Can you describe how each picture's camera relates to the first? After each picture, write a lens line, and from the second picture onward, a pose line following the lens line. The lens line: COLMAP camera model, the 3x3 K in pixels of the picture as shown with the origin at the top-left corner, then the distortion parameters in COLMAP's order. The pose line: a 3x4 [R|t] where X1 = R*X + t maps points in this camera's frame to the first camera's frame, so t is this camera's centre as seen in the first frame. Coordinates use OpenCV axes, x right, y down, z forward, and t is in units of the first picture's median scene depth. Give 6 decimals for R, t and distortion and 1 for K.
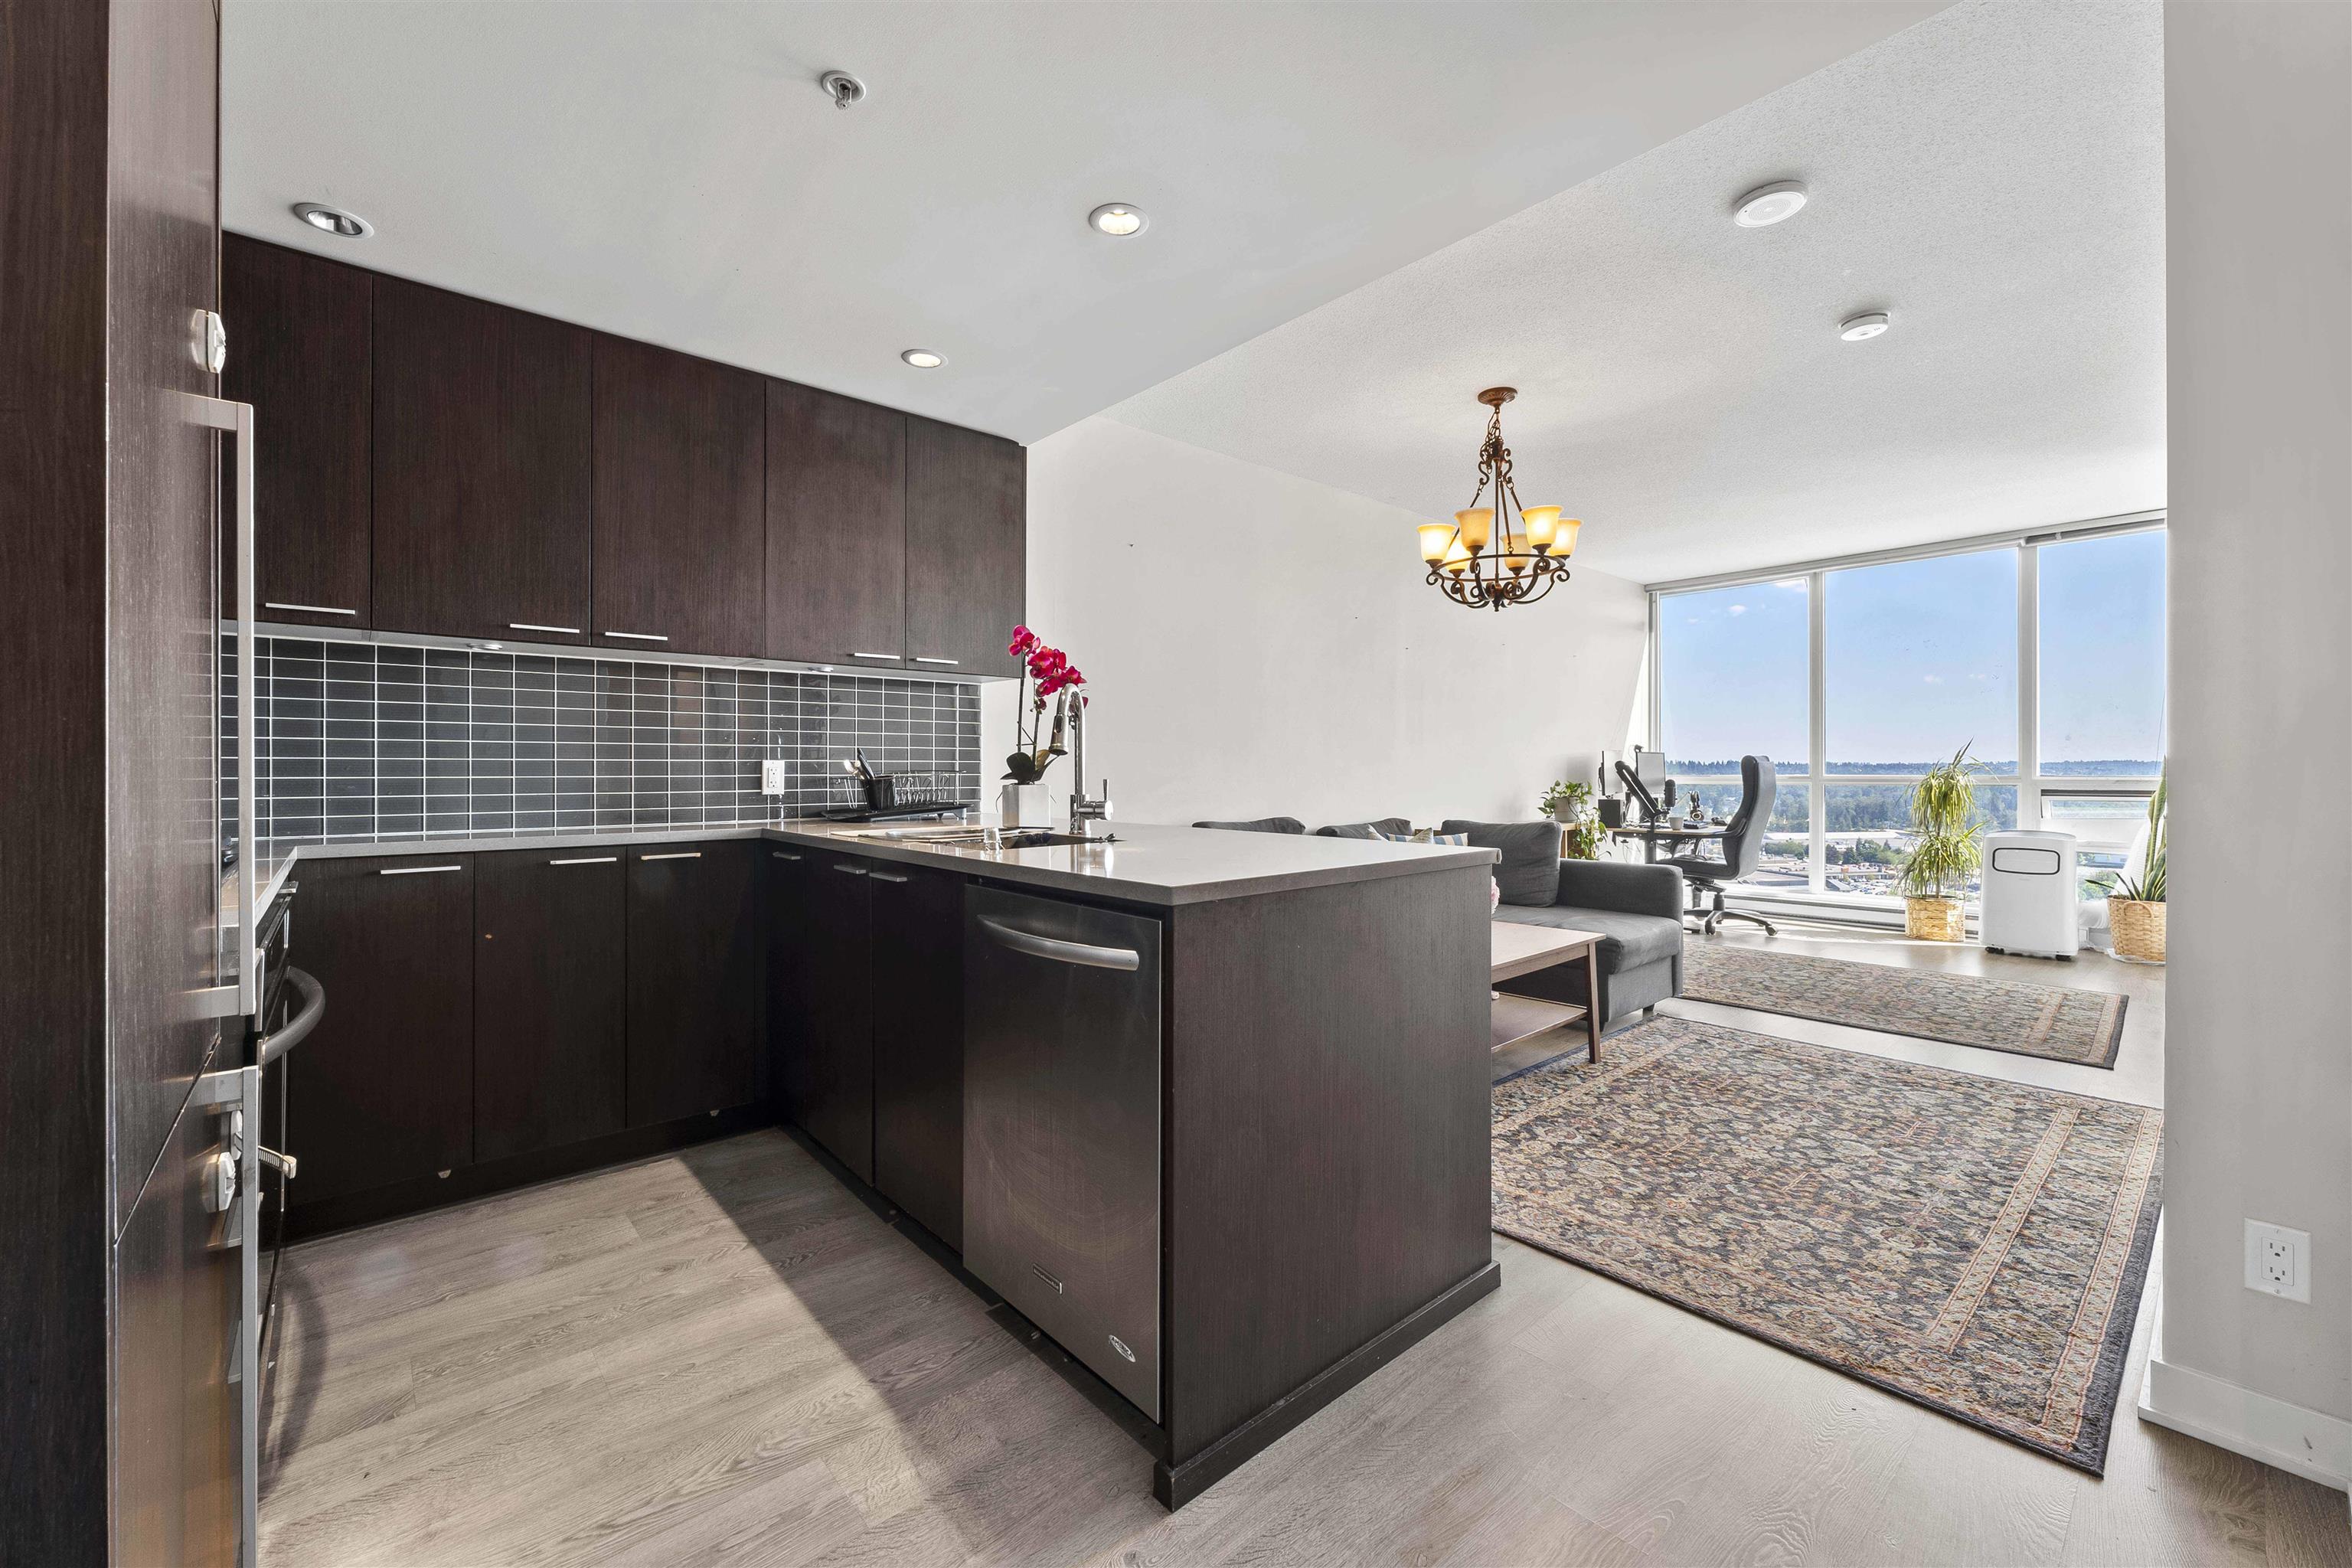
lens RADIAL K [[926.2, 0, 1166.0], [0, 926.2, 771.9], [0, 0, 1]] dist [0.000011, 0.000182]
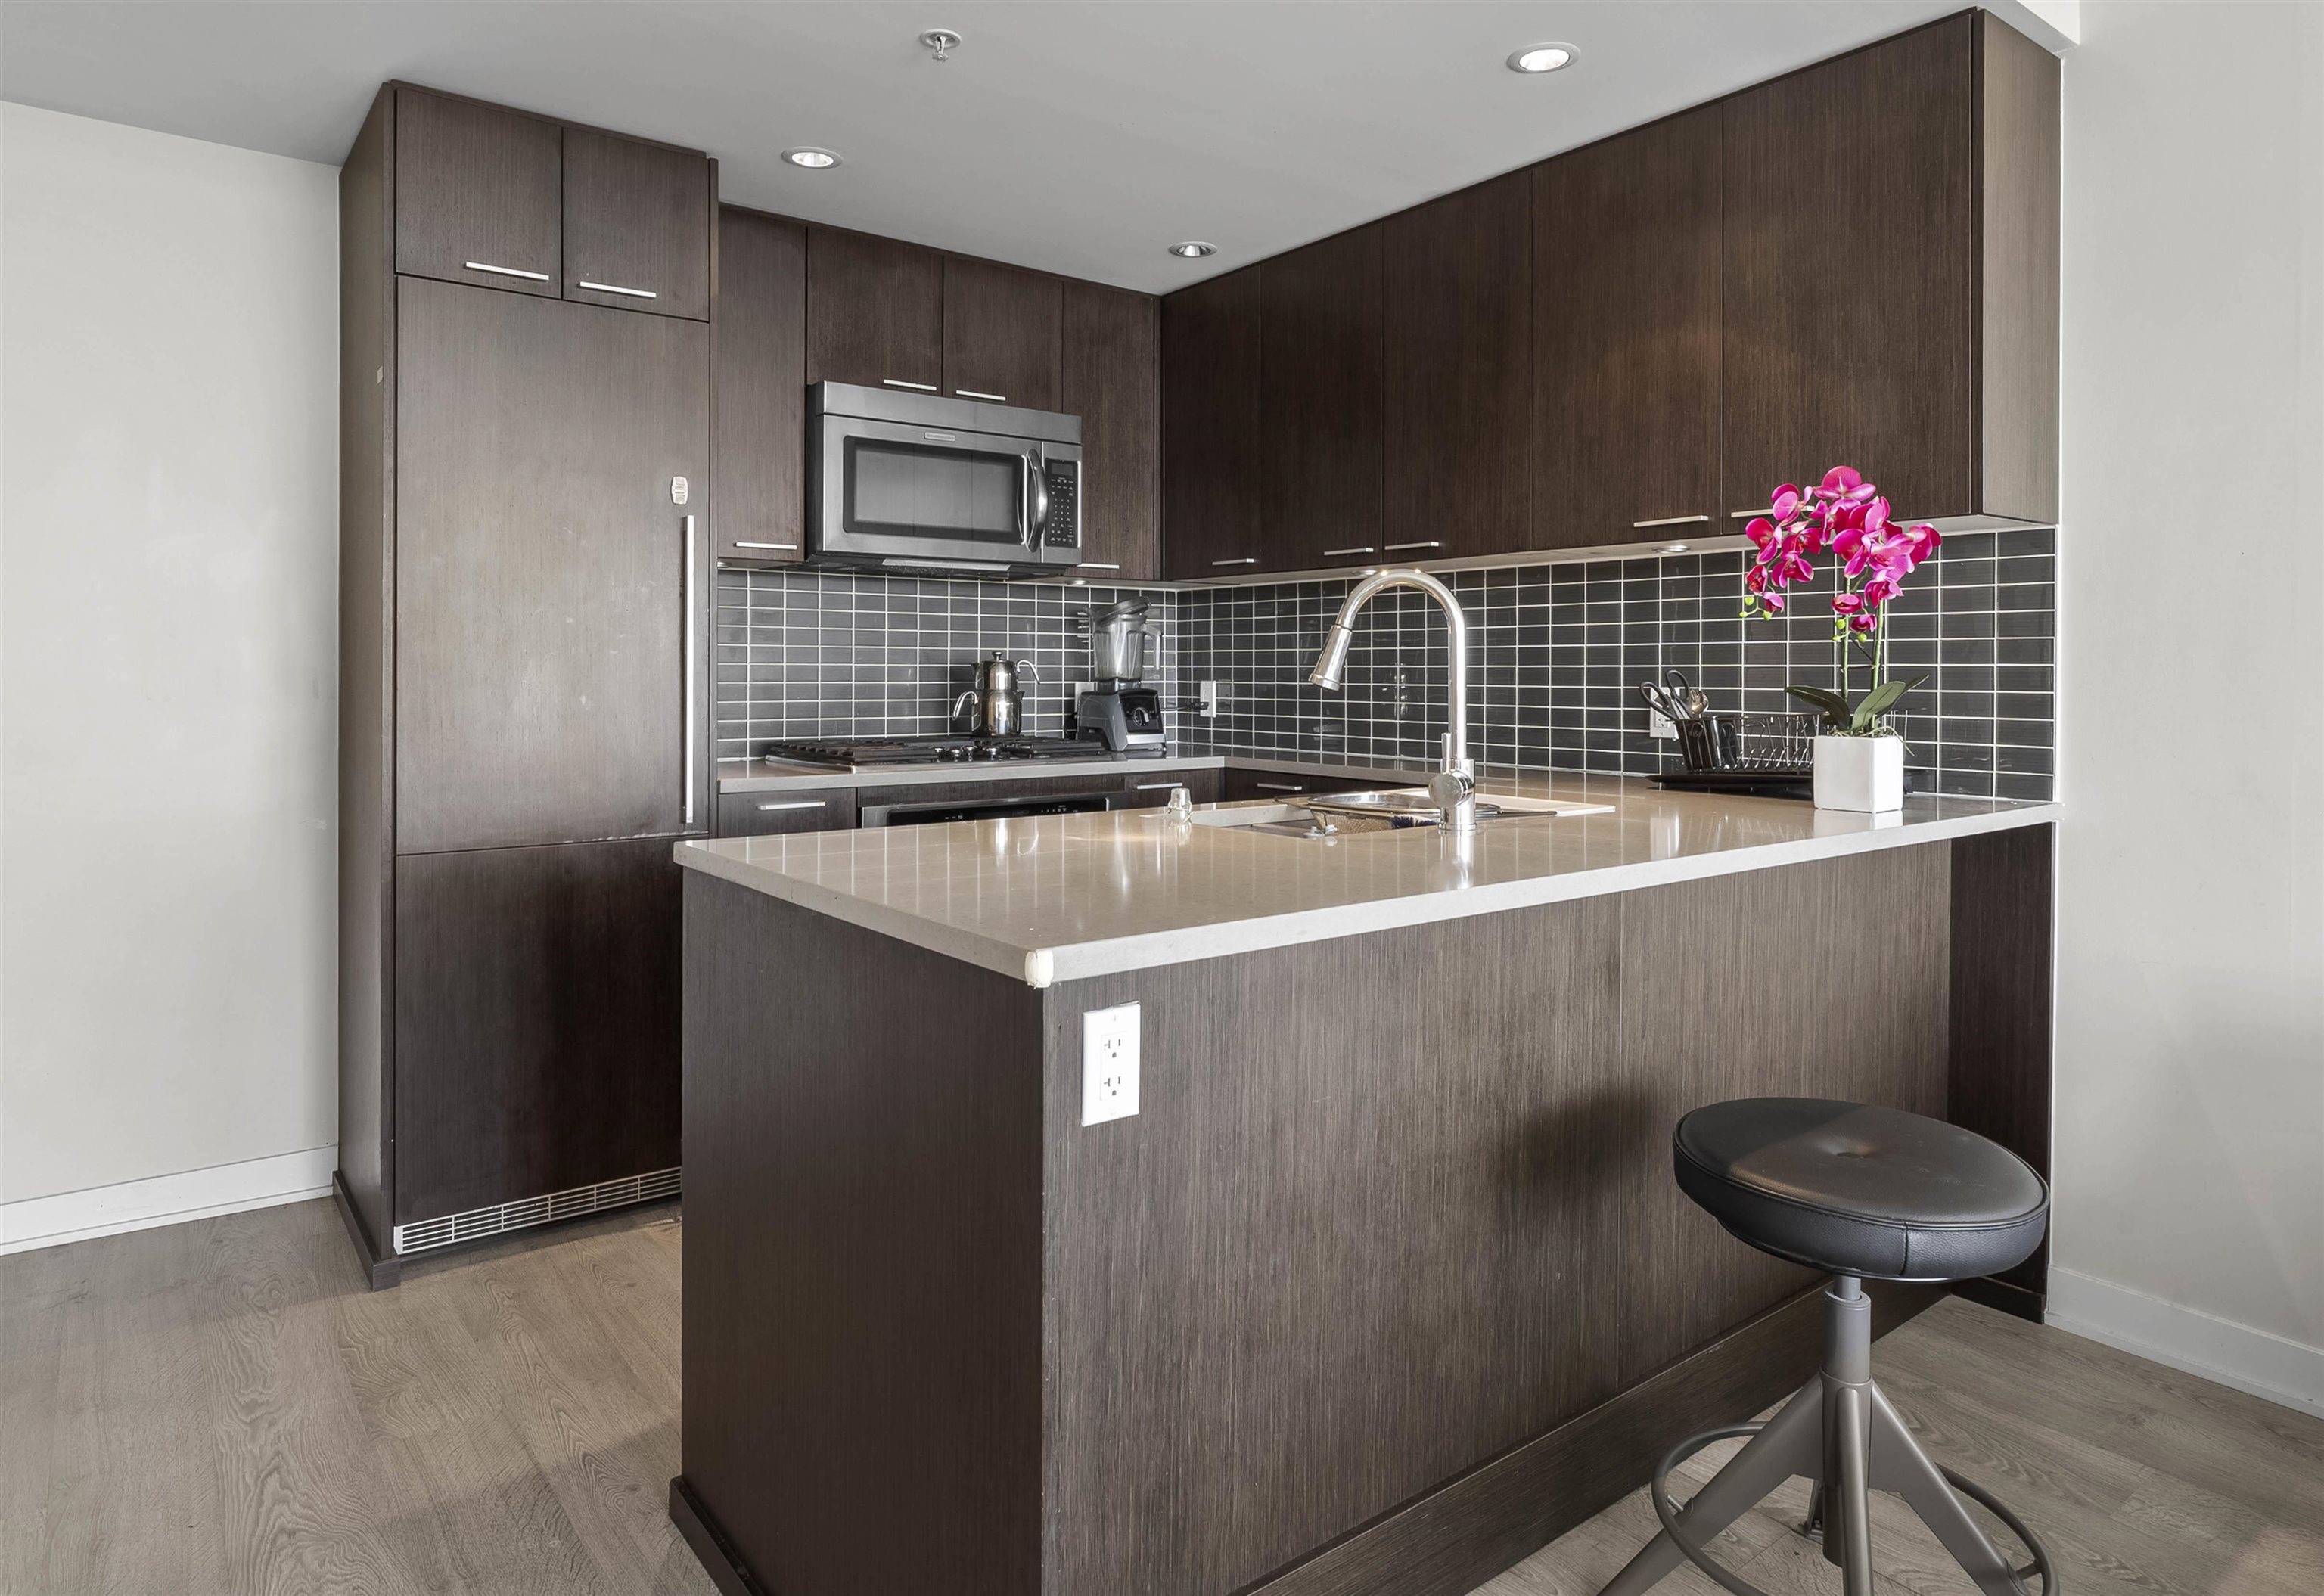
lens RADIAL K [[1363.4, 0, 1162.5], [0, 1363.4, 653.9], [0, 0, 1]] dist [0.001156, -0.000255]
pose [[-0.057334, -0.013094, -0.998269, 0.731241], [-0.004917, 0.999906, -0.012833, -0.027348], [0.998343, 0.004173, -0.057393, 0.848534]]
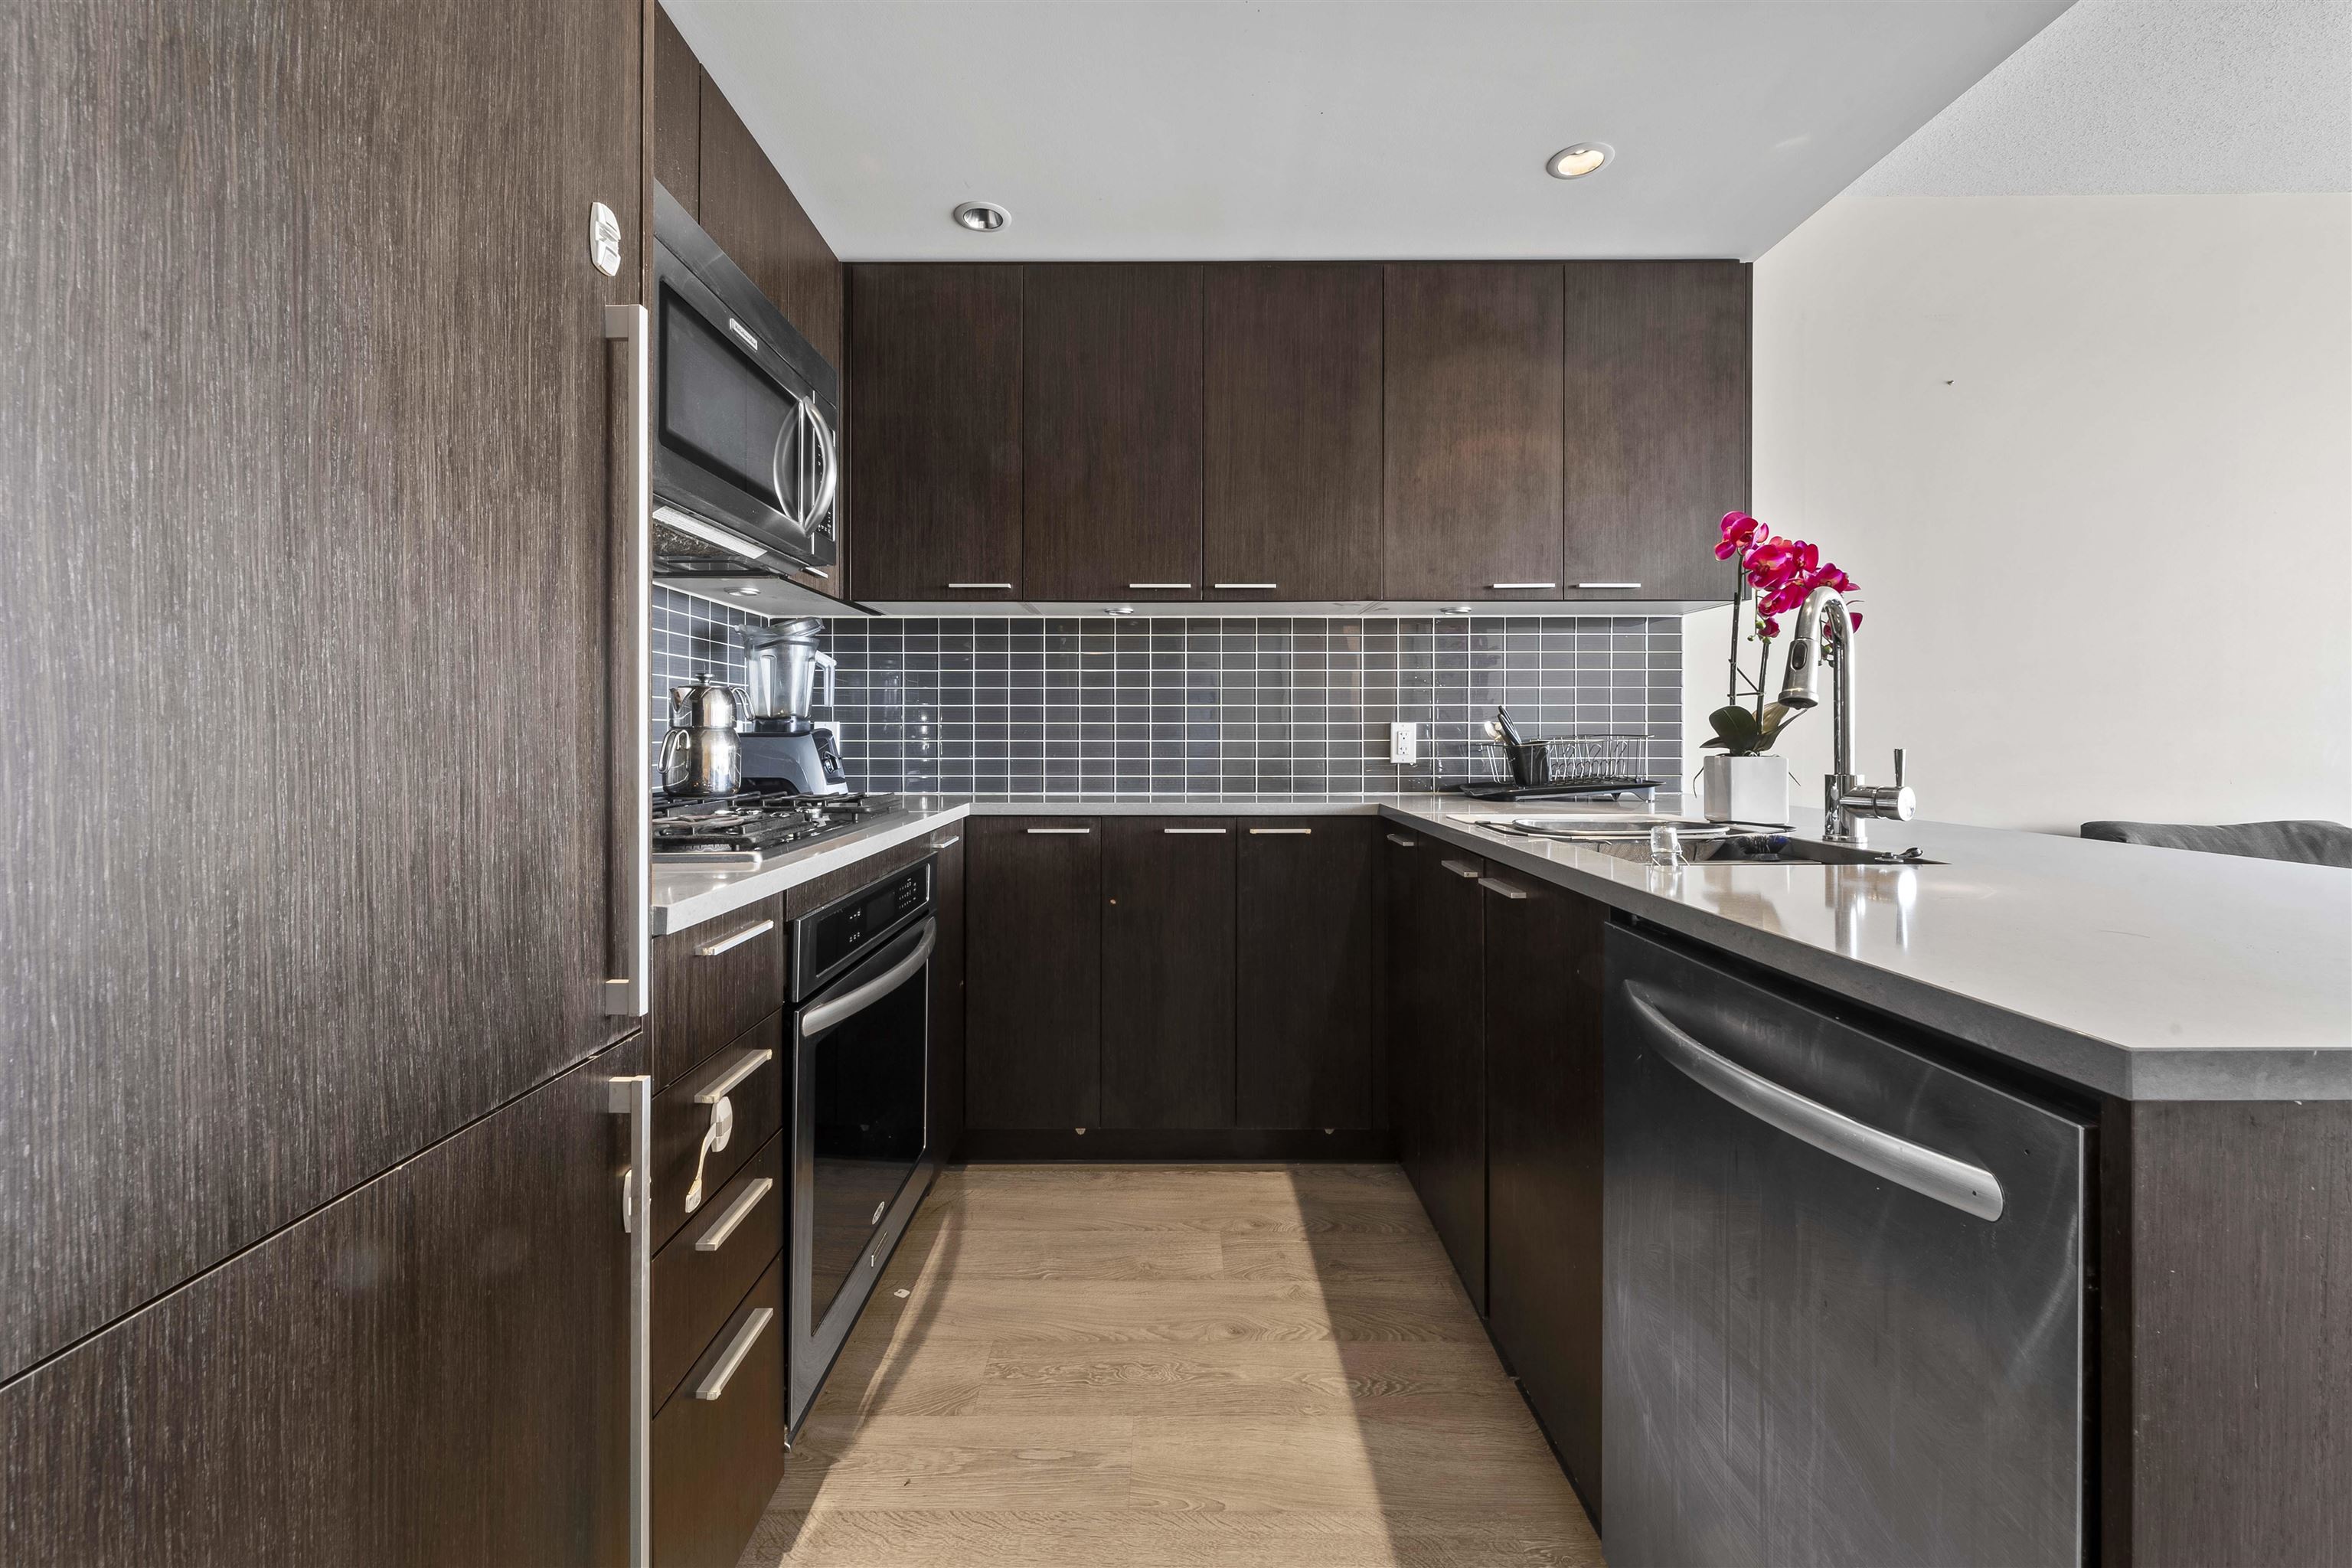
lens RADIAL K [[968.7, 0, 1147.1], [0, 968.7, 730.8], [0, 0, 1]] dist [-0.002423, -0.000208]
pose [[0.747811, -0.002587, -0.663907, -0.014832], [-0.001809, 0.999981, -0.005935, 0.000886], [0.663910, 0.005639, 0.747792, 0.225490]]
